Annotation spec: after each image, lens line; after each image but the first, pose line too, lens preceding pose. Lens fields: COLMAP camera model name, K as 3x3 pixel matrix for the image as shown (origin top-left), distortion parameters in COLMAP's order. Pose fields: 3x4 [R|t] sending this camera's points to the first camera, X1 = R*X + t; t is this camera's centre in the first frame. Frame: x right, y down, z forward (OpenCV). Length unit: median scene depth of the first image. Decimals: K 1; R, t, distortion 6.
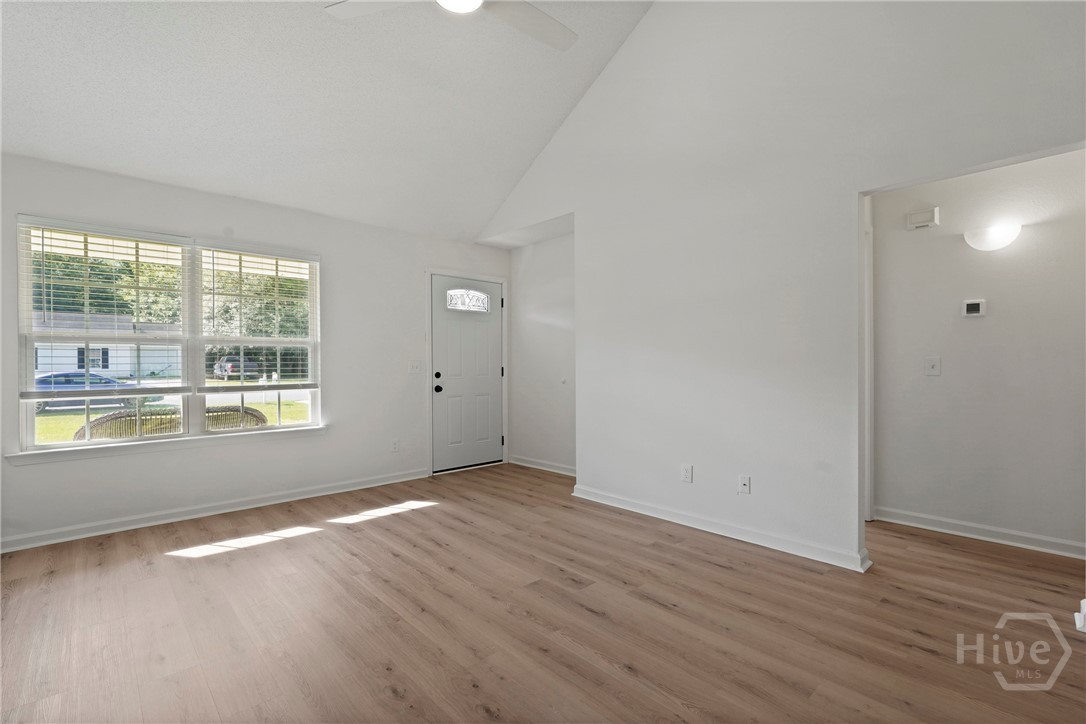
lens RADIAL K [[495.7, 0, 537.3], [0, 495.7, 363.7], [0, 0, 1]] dist [0.001621, -0.000228]
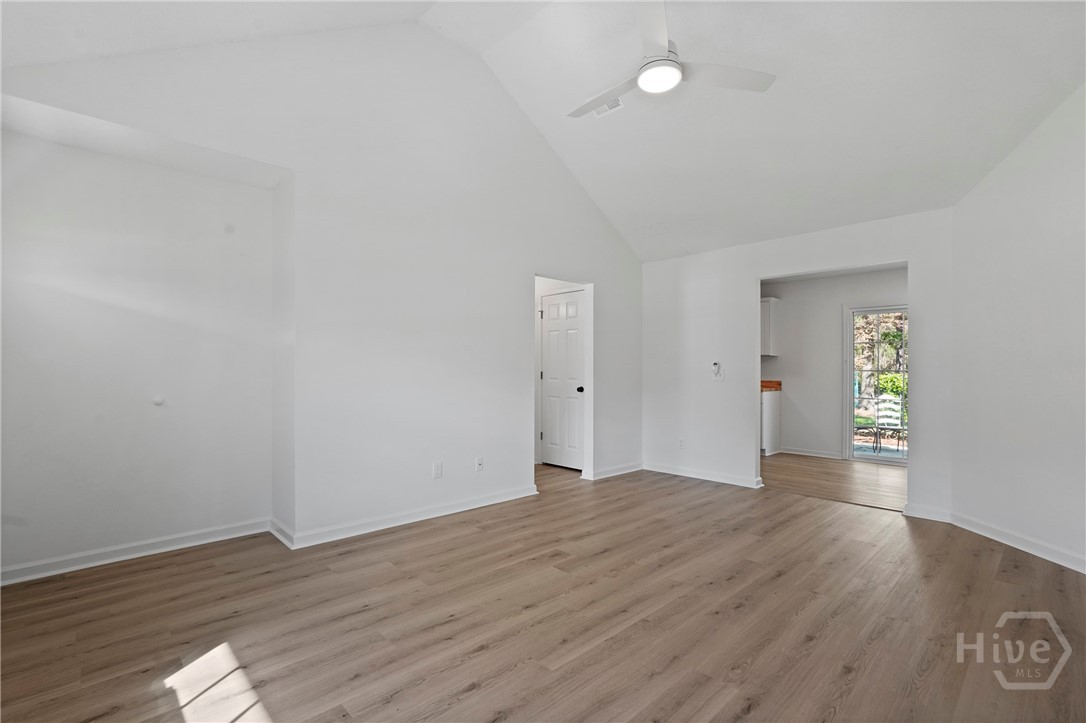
lens RADIAL K [[495.7, 0, 537.3], [0, 495.7, 368.1], [0, 0, 1]] dist [0.001621, -0.000228]
pose [[-0.023054, 0.013061, 0.999649, -0.924291], [-0.004844, 0.999901, -0.013176, -0.000373], [-0.999722, -0.005146, -0.022988, 0.875169]]
